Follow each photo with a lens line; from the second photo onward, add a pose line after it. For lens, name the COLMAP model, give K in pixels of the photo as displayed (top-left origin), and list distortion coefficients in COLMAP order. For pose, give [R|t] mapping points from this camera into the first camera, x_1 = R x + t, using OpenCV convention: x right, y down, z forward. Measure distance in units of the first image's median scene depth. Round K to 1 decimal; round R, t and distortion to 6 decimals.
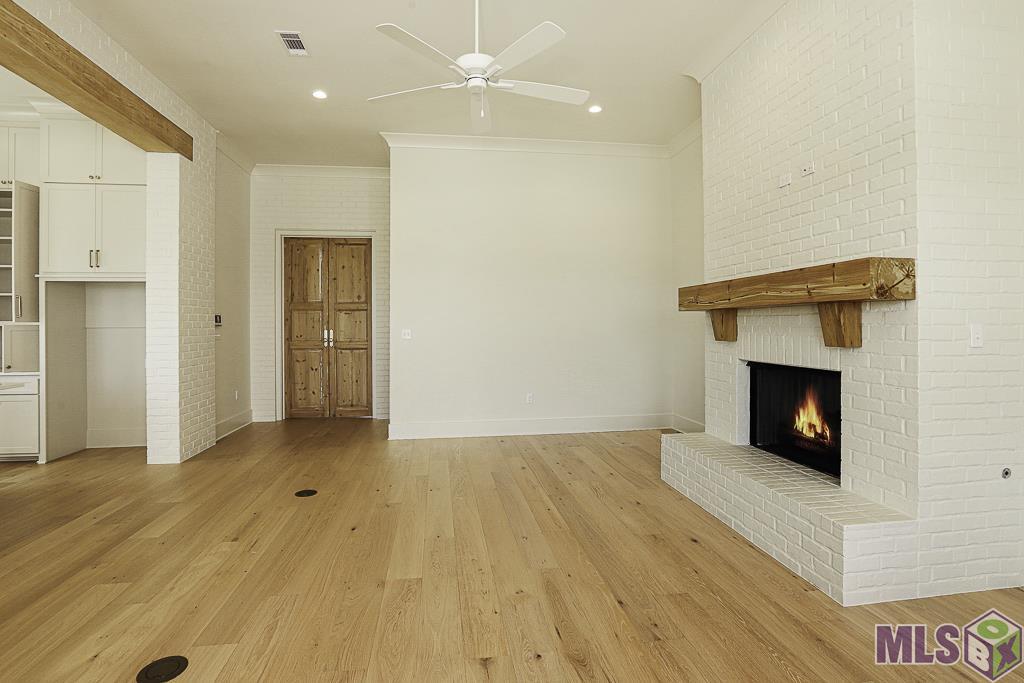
lens RADIAL K [[480.6, 0, 487.1], [0, 480.6, 329.0], [0, 0, 1]] dist [-0.028721, 0.011737]
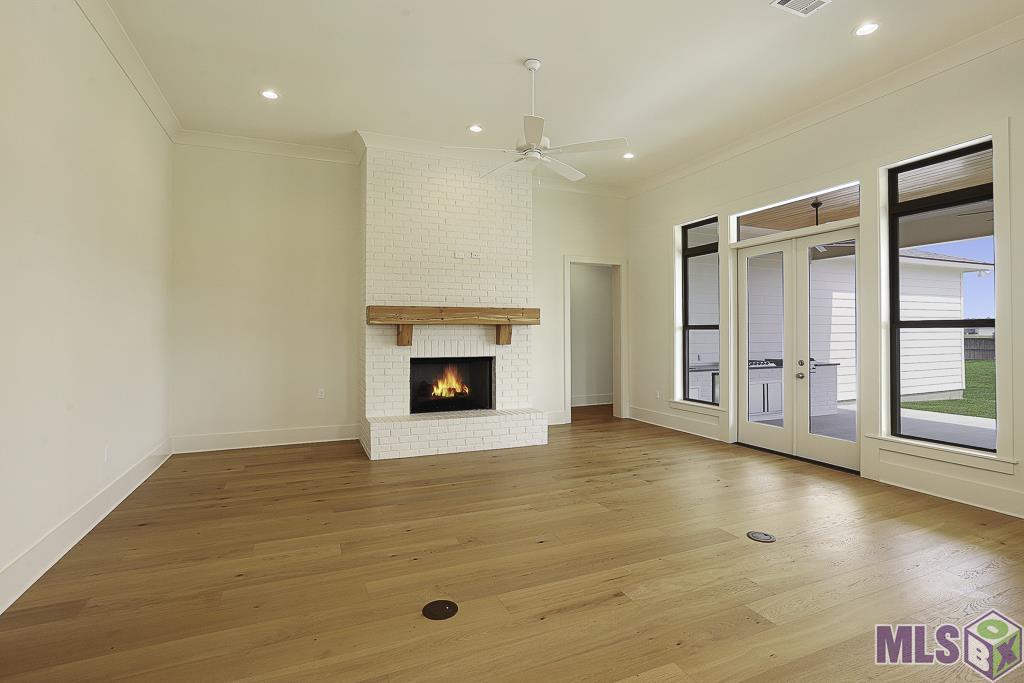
lens RADIAL K [[480.6, 0, 510.2], [0, 480.6, 335.9], [0, 0, 1]] dist [-0.028721, 0.011737]
pose [[-0.272627, 0.006877, 0.962095, -1.259285], [0.000190, 0.999975, -0.007093, 0.013011], [-0.962120, -0.001751, -0.272622, 1.404346]]
